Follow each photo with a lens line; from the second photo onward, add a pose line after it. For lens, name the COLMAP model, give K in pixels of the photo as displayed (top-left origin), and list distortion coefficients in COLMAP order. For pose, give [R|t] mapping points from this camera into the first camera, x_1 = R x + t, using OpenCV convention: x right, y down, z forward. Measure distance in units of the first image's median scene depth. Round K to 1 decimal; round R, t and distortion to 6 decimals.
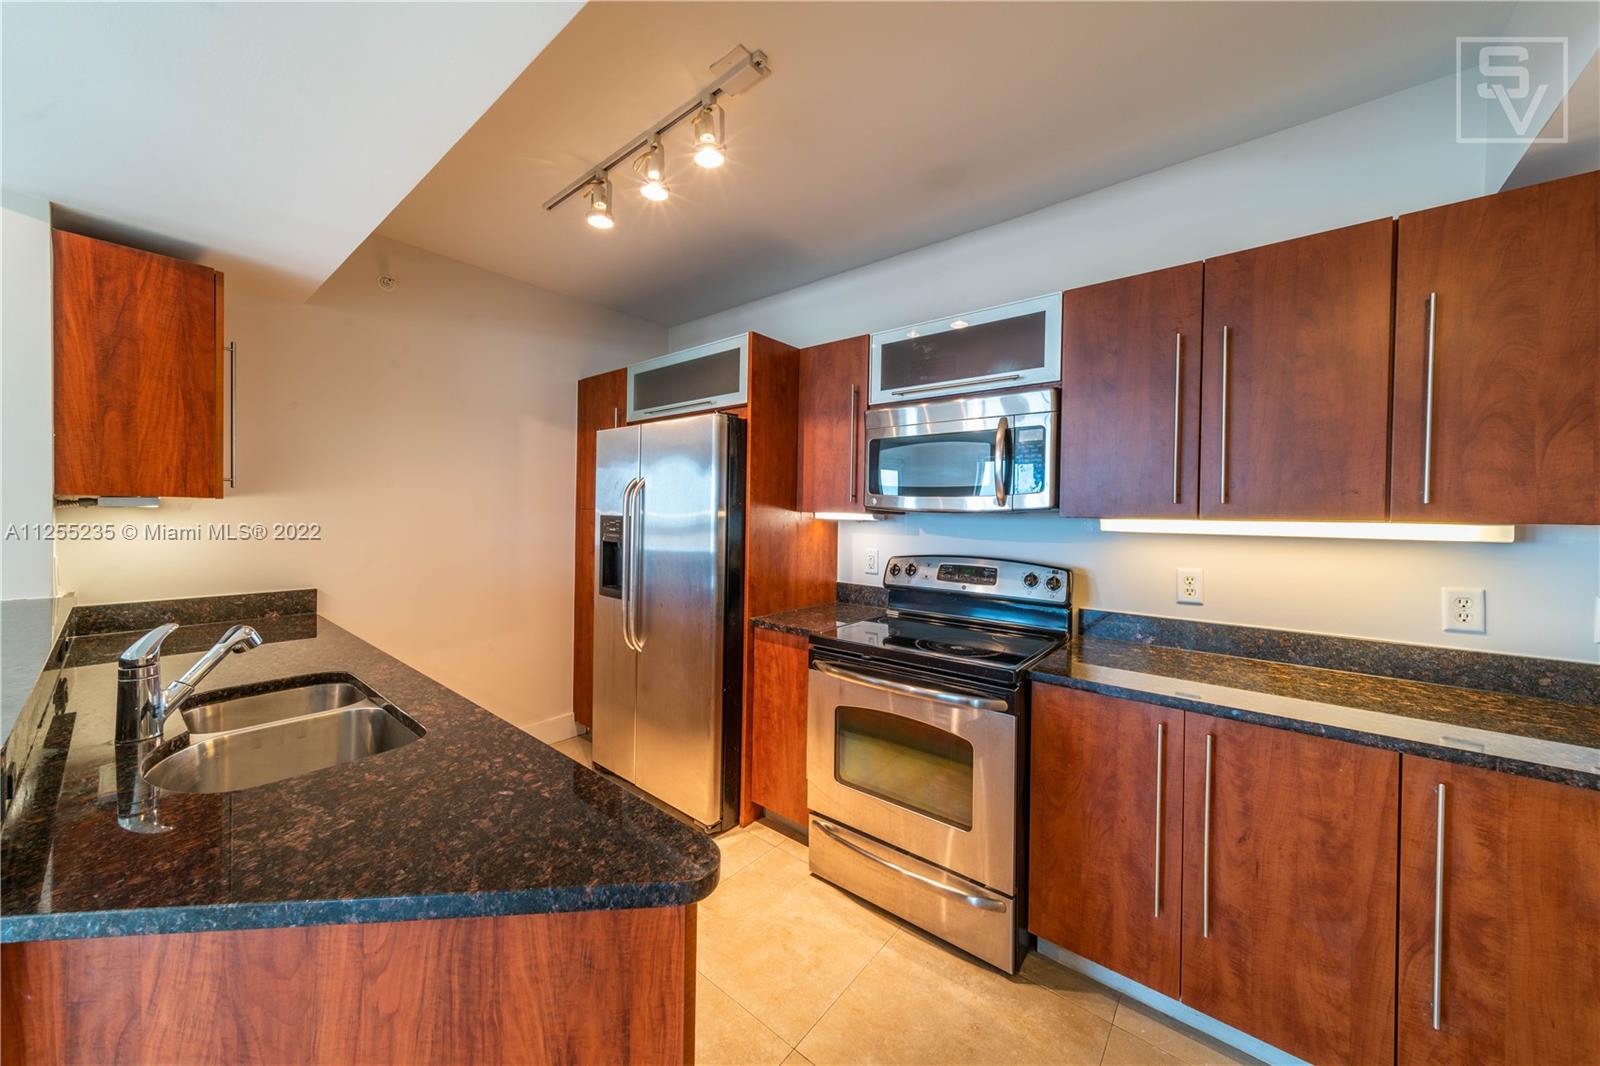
lens RADIAL K [[559.5, 0, 800.1], [0, 559.5, 519.4], [0, 0, 1]] dist [0.008231, -0.000630]
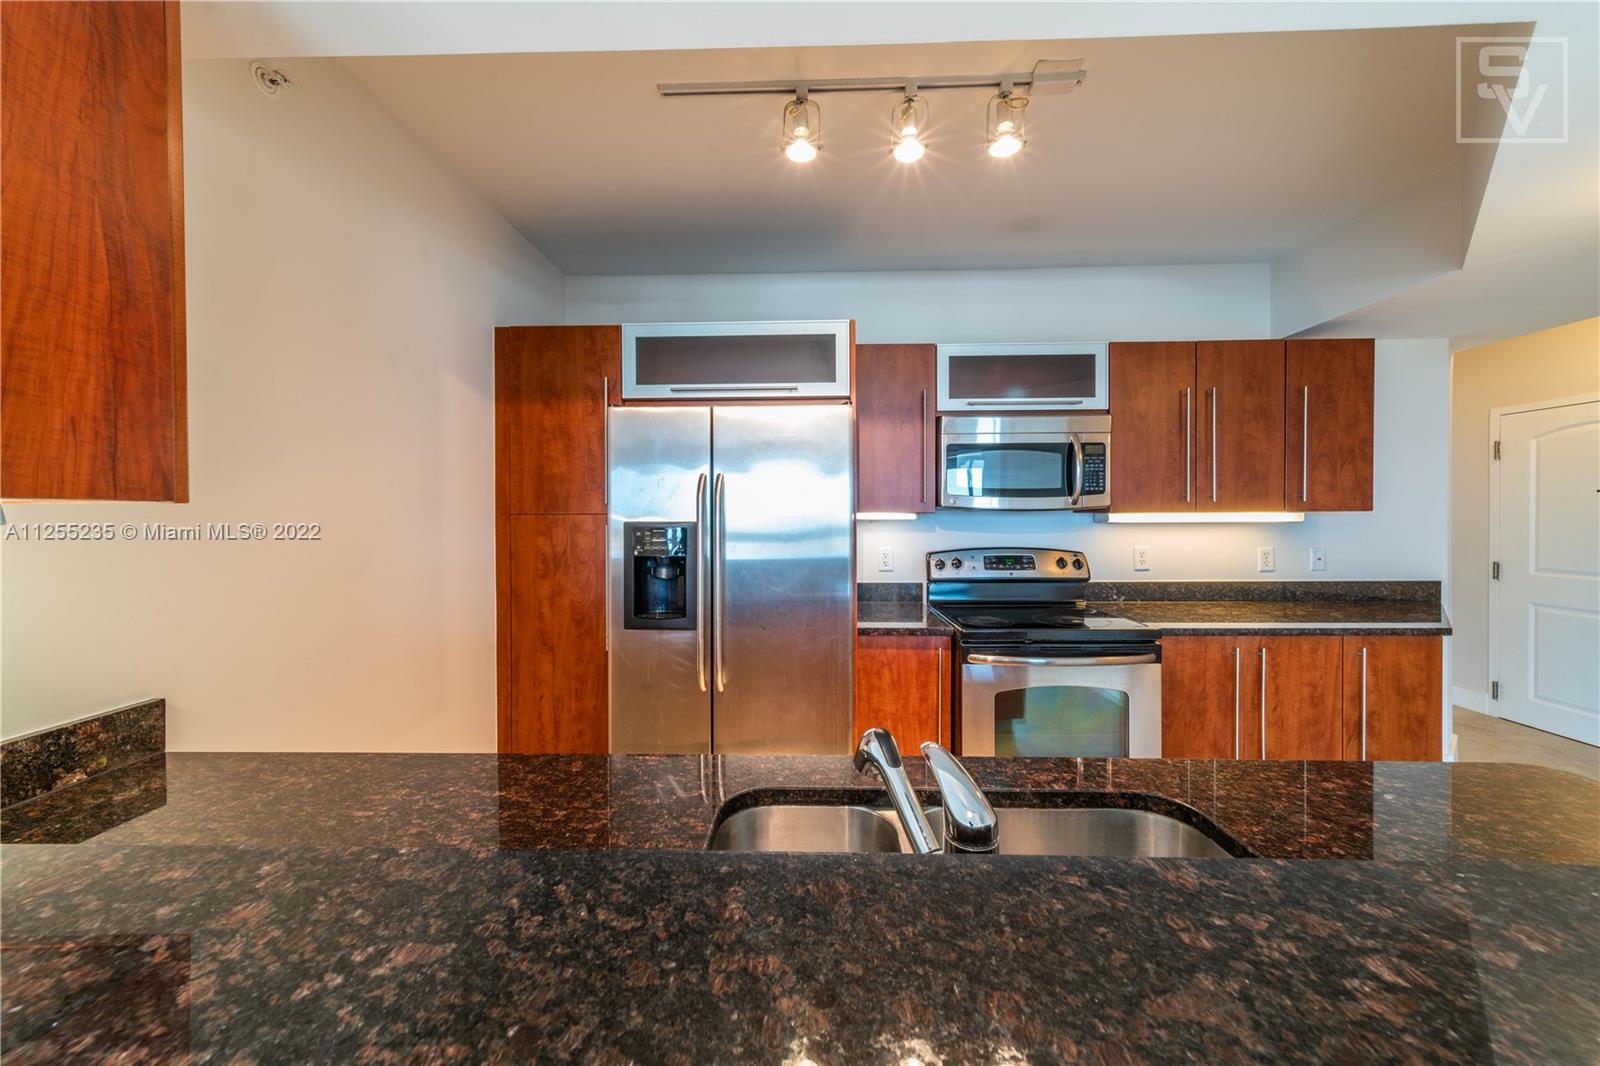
lens RADIAL K [[559.5, 0, 800.2], [0, 559.5, 520.7], [0, 0, 1]] dist [0.008231, -0.000630]
pose [[0.788844, -0.026195, 0.614034, -1.020263], [0.024080, 0.999641, 0.011709, -0.019885], [-0.614121, 0.005550, 0.789192, 0.445081]]
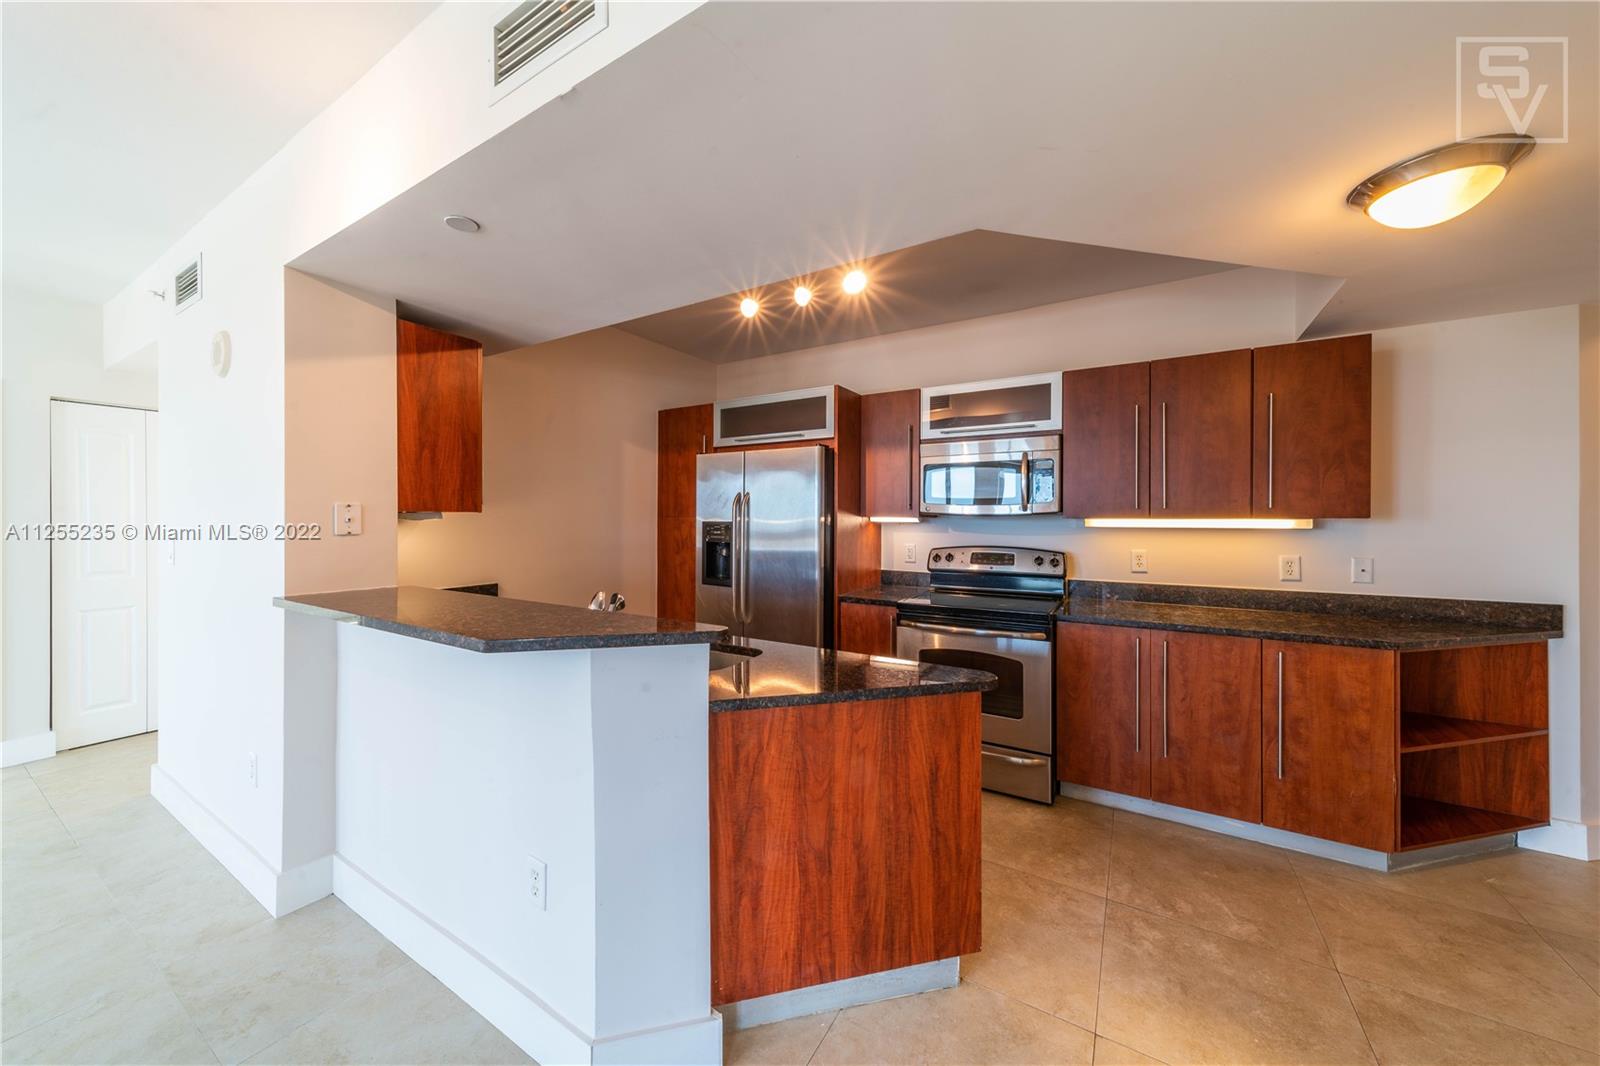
lens RADIAL K [[559.5, 0, 800.8], [0, 559.5, 520.0], [0, 0, 1]] dist [0.008231, -0.000630]
pose [[0.989718, -0.014173, 0.142332, -0.514208], [0.015087, 0.999872, -0.005343, -0.001420], [-0.142238, 0.007435, 0.989805, -0.459225]]
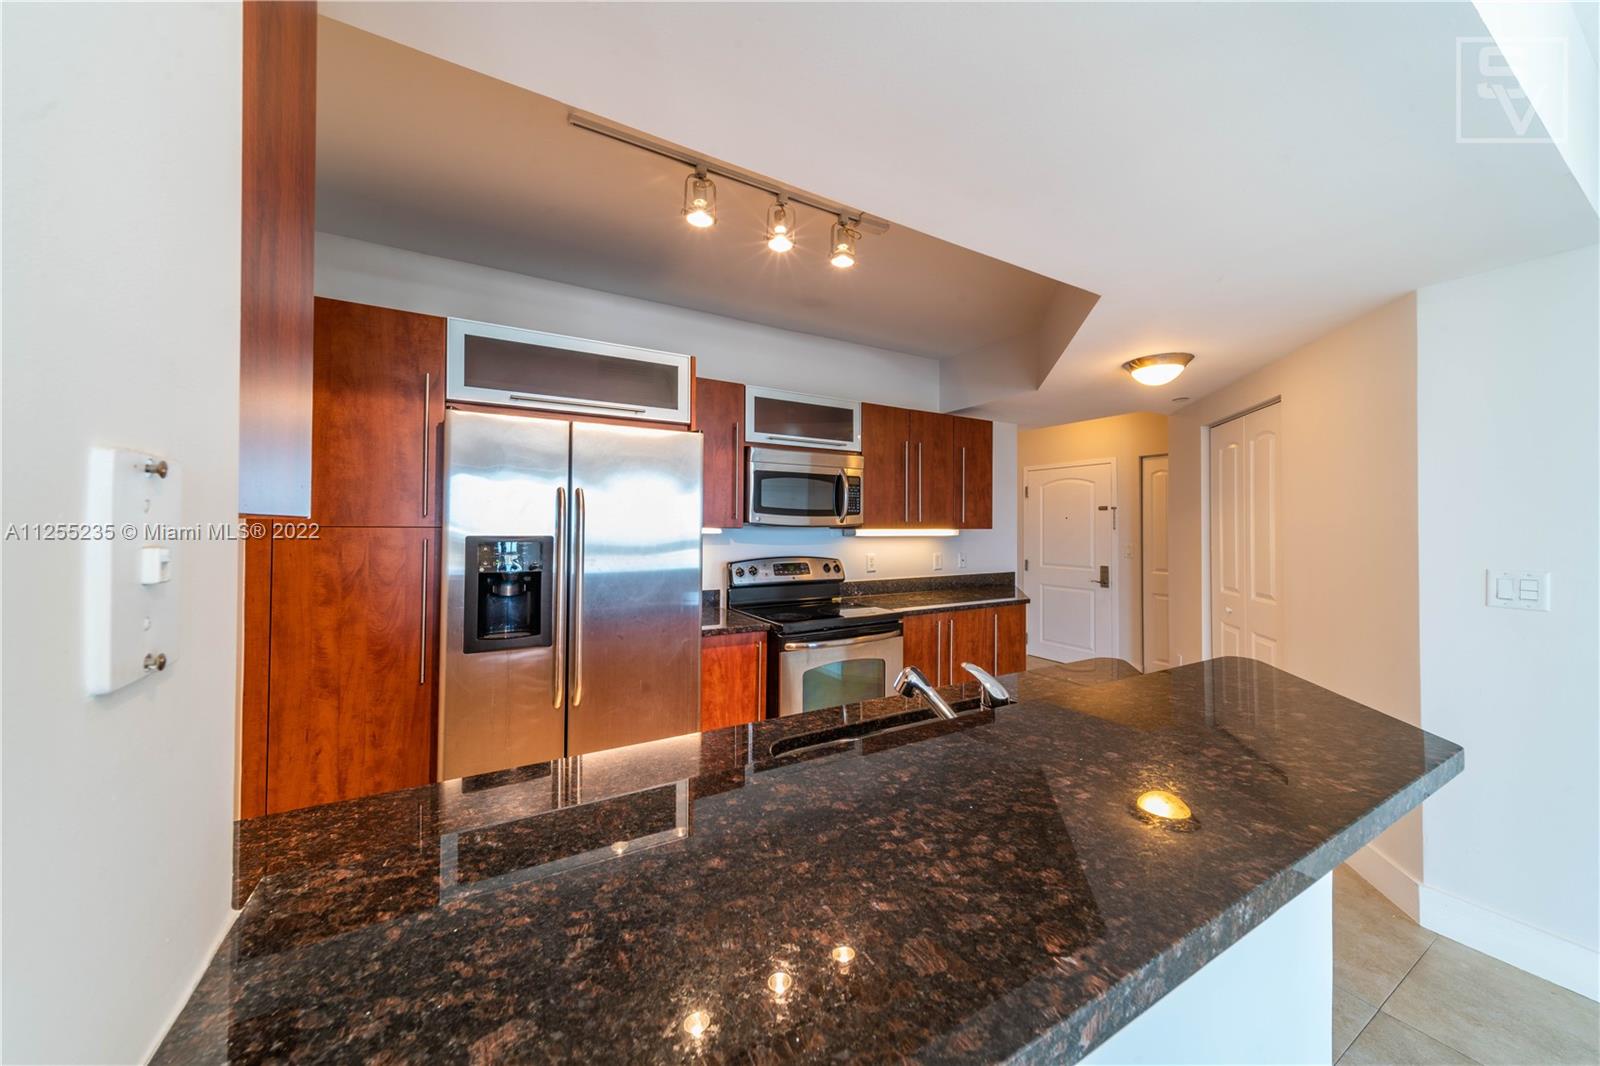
lens RADIAL K [[559.5, 0, 800.7], [0, 559.5, 520.3], [0, 0, 1]] dist [0.008231, -0.000630]
pose [[0.346495, -0.003477, 0.938045, -1.388536], [0.011131, 0.999938, -0.000405, -0.035751], [-0.937986, 0.010582, 0.346512, 0.625534]]
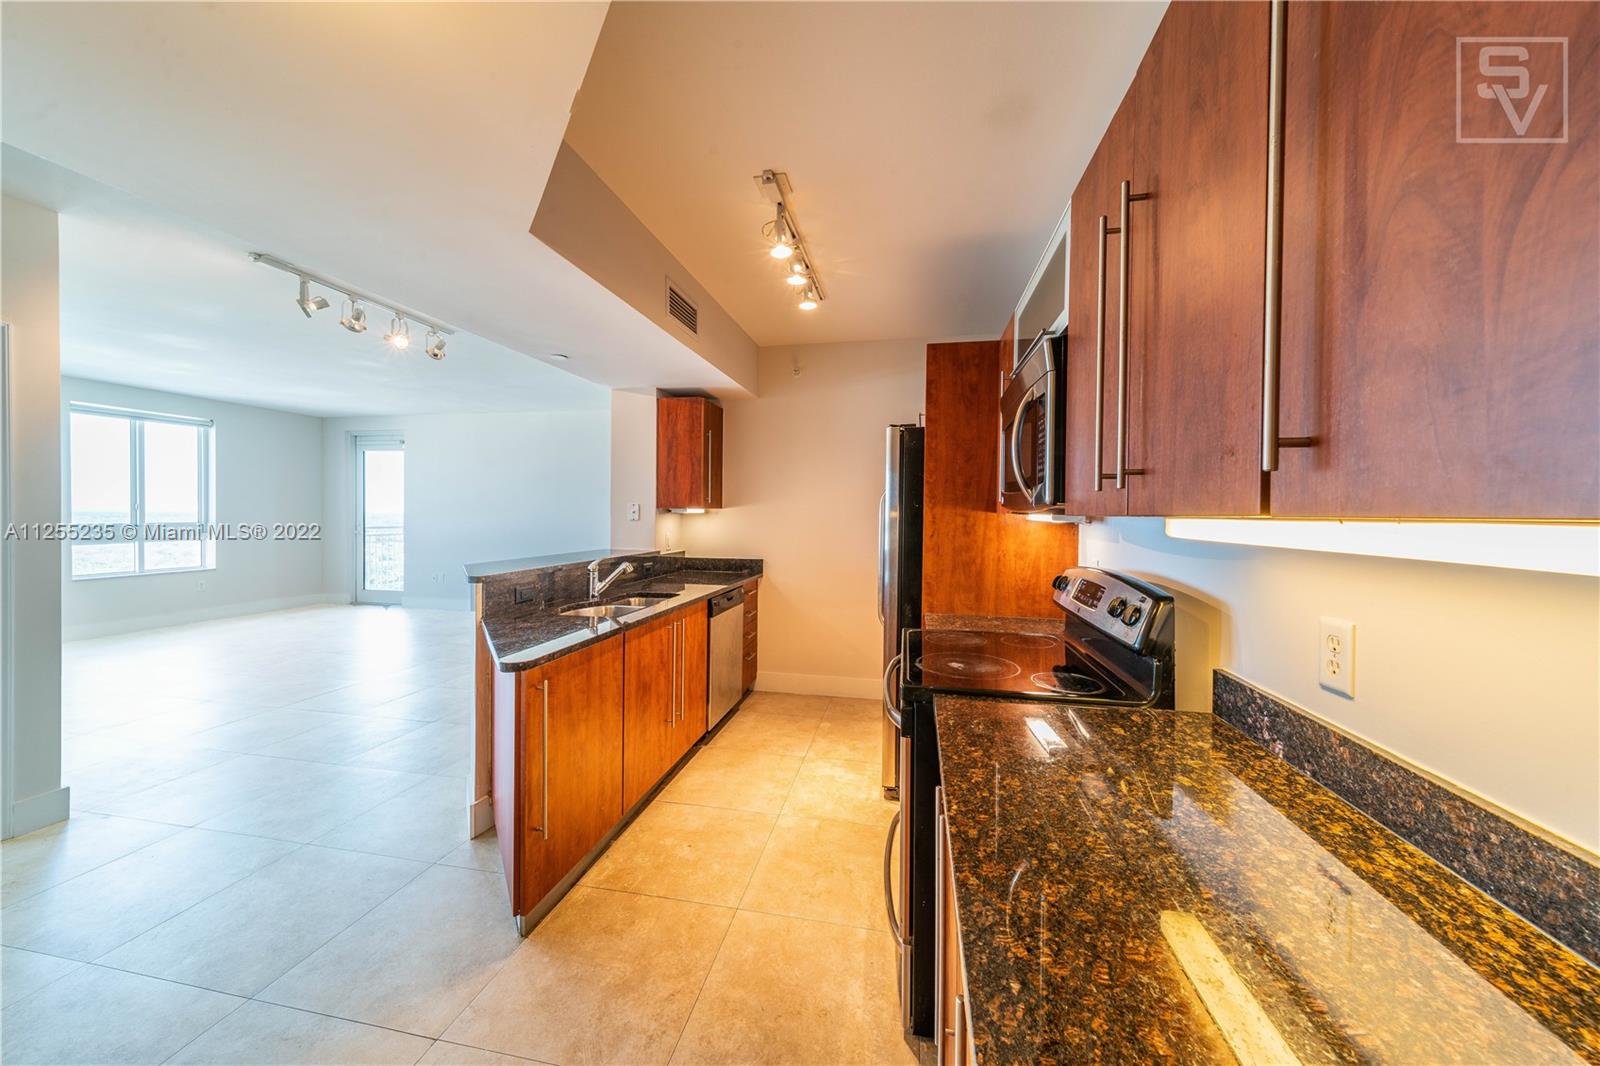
lens RADIAL K [[559.5, 0, 790.1], [0, 559.5, 520.4], [0, 0, 1]] dist [0.008231, -0.000630]
pose [[0.449278, 0.004623, -0.893380, 1.045601], [-0.016541, 0.999858, -0.003144, 0.011628], [0.893239, 0.016190, 0.449291, 0.404904]]
